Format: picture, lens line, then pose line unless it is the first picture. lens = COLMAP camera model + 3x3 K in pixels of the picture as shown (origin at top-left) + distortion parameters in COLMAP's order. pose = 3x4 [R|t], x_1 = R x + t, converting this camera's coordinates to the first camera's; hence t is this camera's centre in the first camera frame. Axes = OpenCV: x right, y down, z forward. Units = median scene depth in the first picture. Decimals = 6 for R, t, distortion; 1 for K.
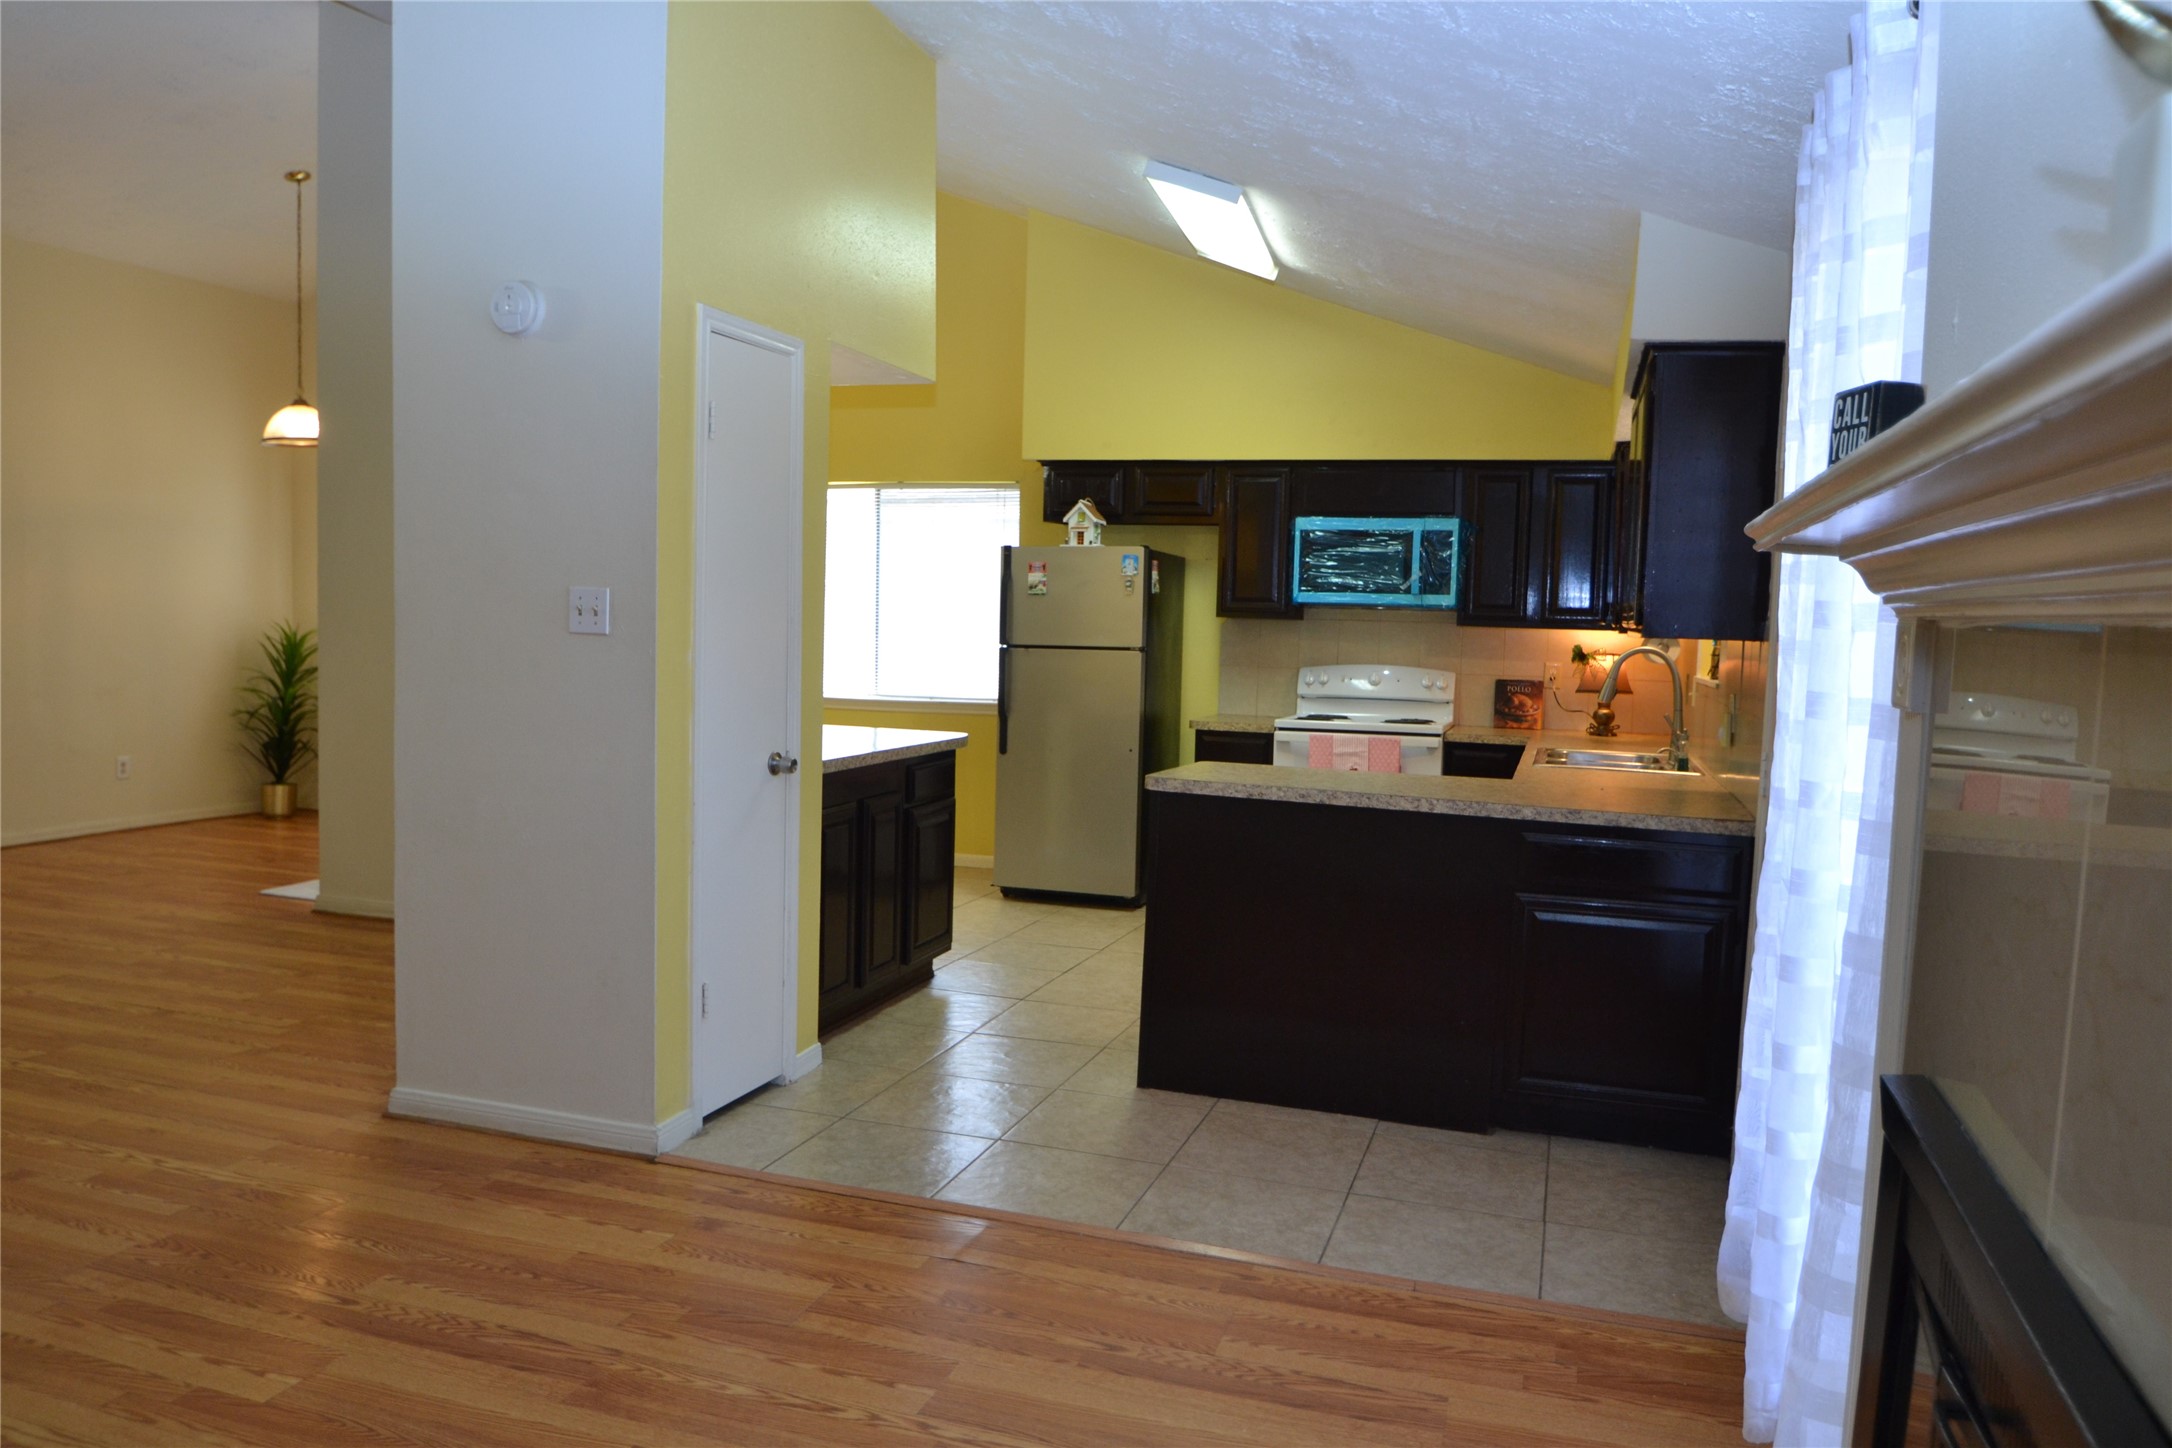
lens RADIAL K [[1490.2, 0, 1068.5], [0, 1490.2, 718.5], [0, 0, 1]] dist [-0.033603, -0.003269]
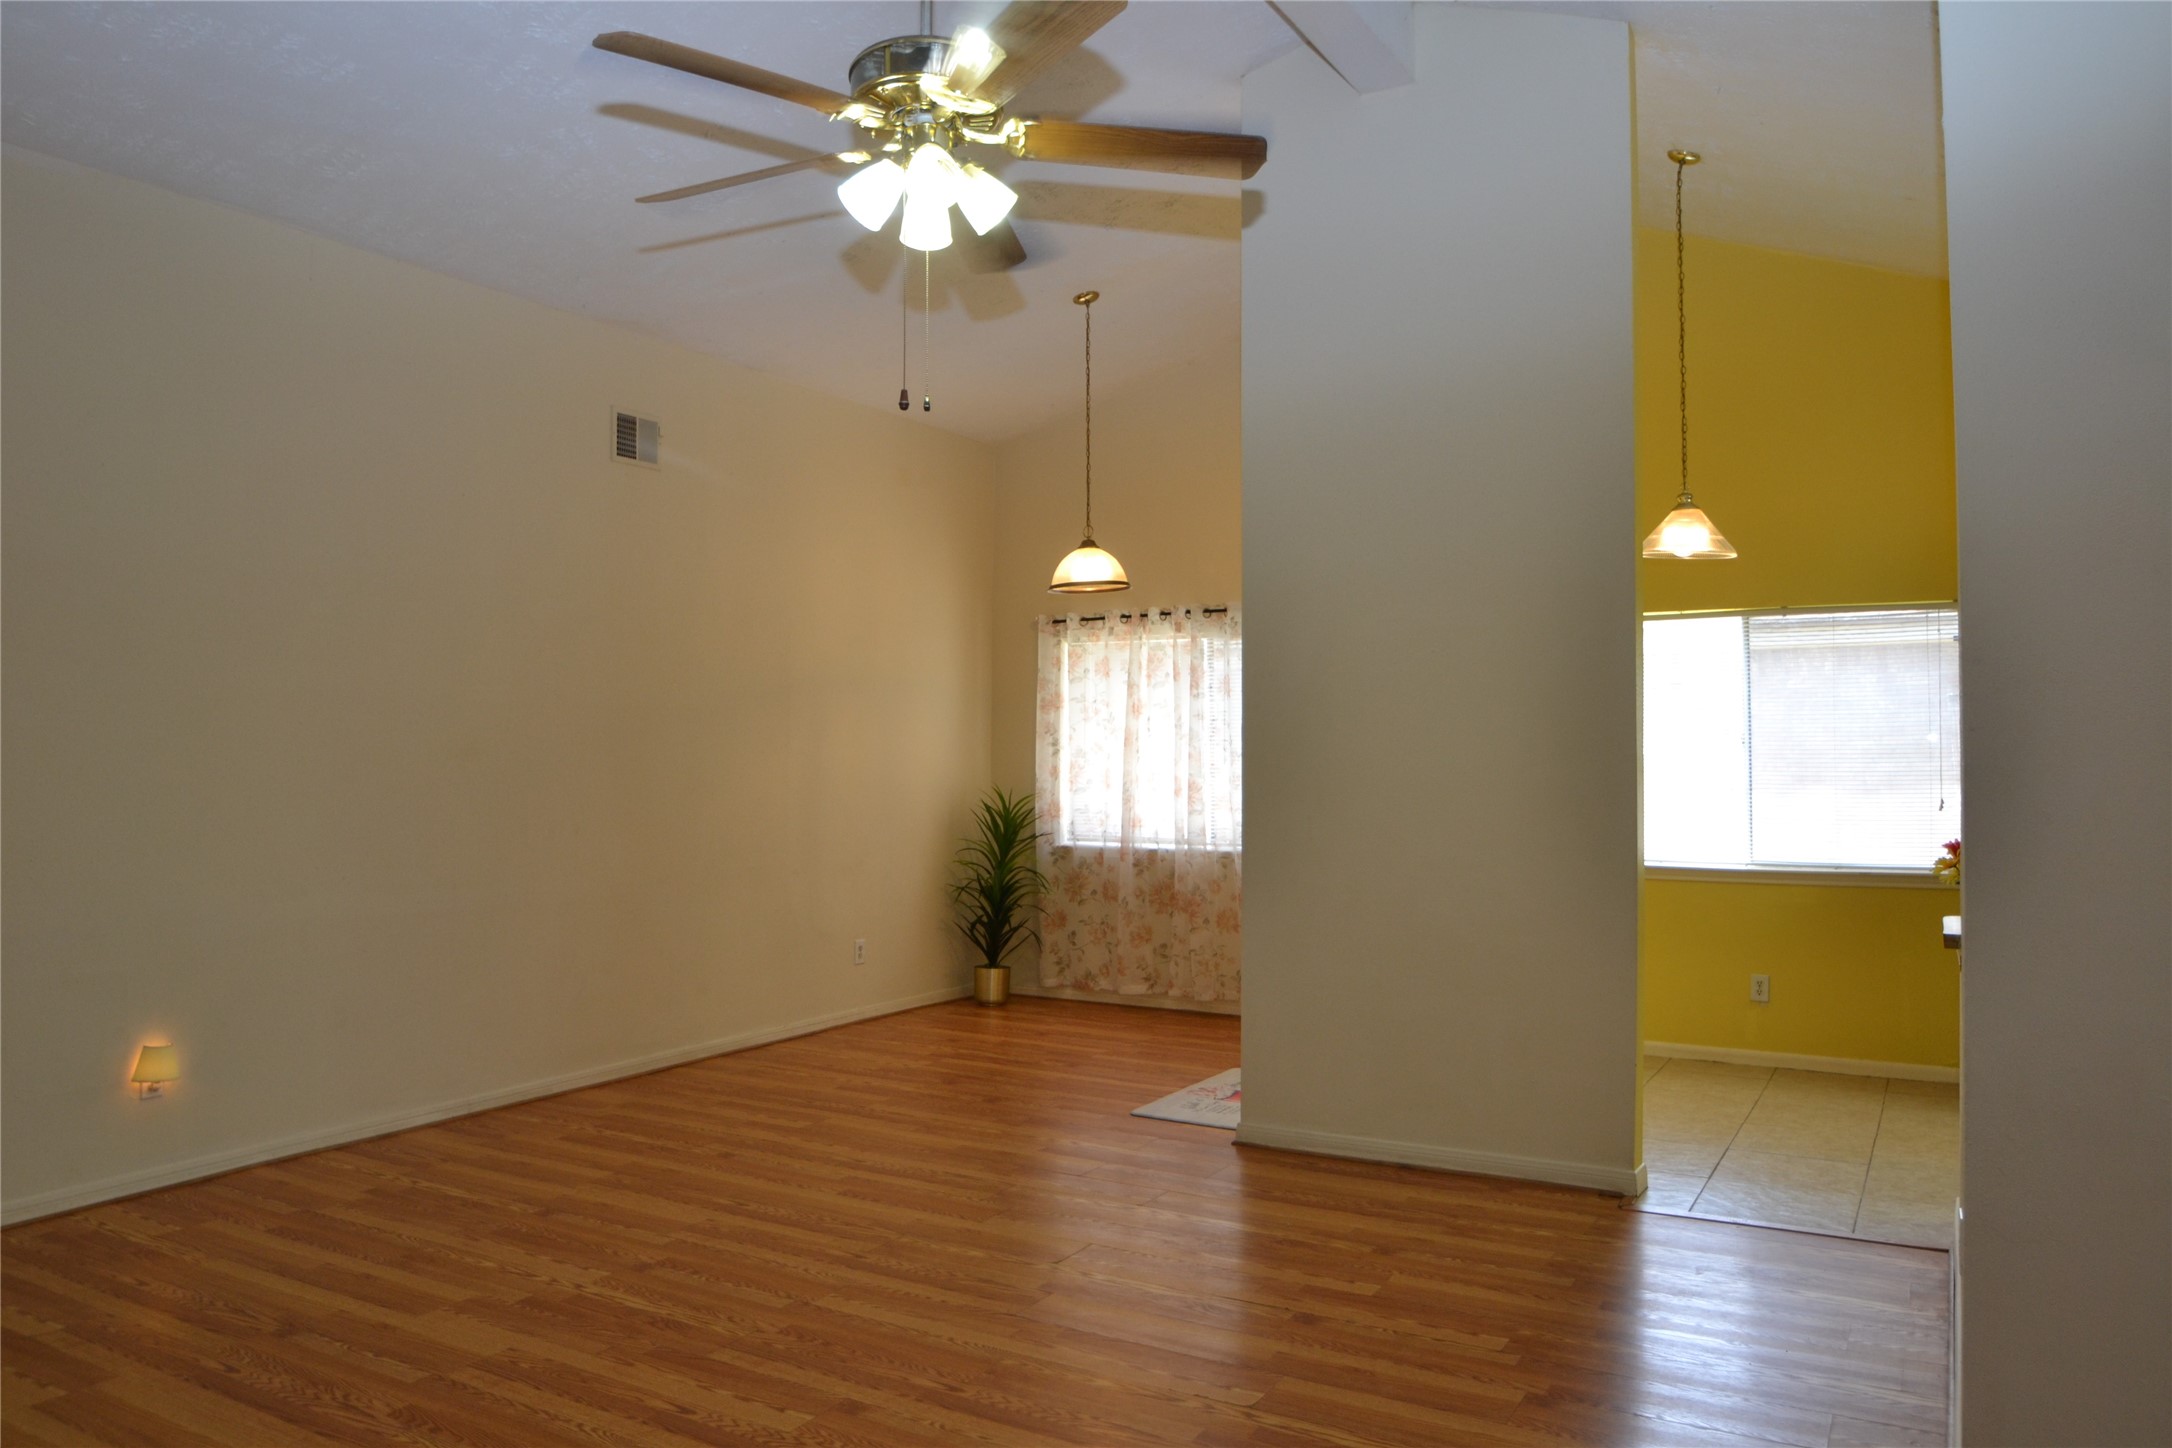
lens RADIAL K [[1490.2, 0, 1077.1], [0, 1490.2, 725.8], [0, 0, 1]] dist [-0.033603, -0.003269]
pose [[0.978847, -0.027519, -0.202736, -0.413923], [0.008658, 0.995597, -0.093338, -0.024042], [0.204412, 0.089609, 0.974775, 0.149656]]
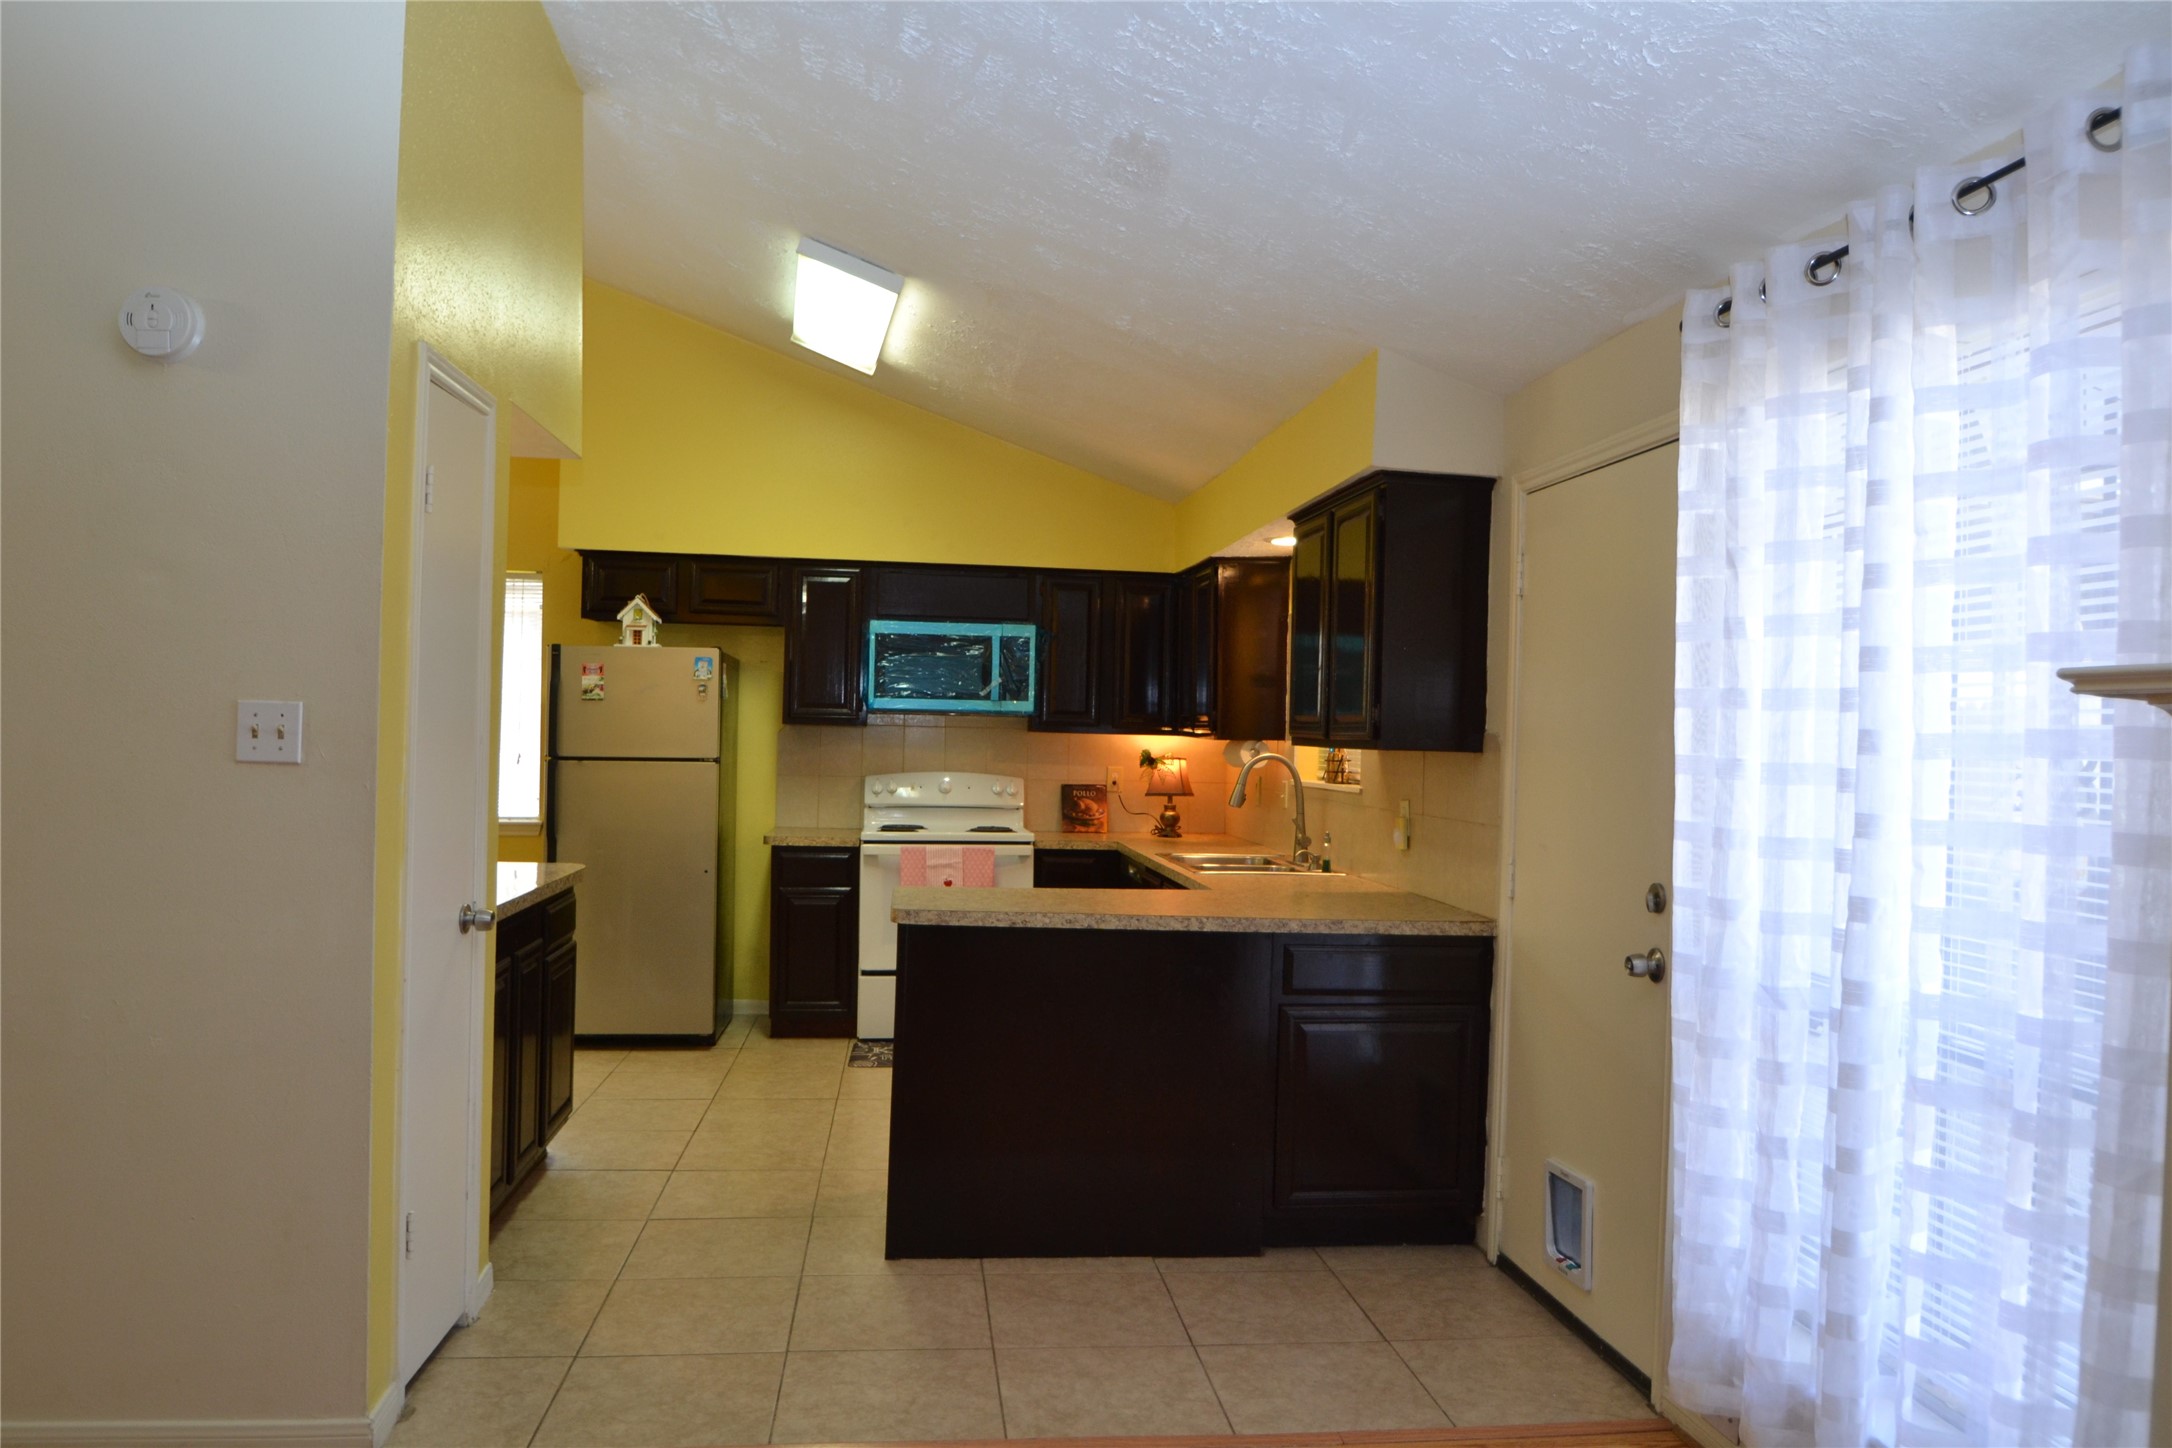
lens RADIAL K [[1490.2, 0, 1070.1], [0, 1490.2, 720.5], [0, 0, 1]] dist [-0.033603, -0.003269]
pose [[0.904290, -0.002823, 0.426909, -0.150849], [0.029688, 0.997973, -0.056288, -0.013503], [-0.425884, 0.063575, 0.902541, 0.086308]]
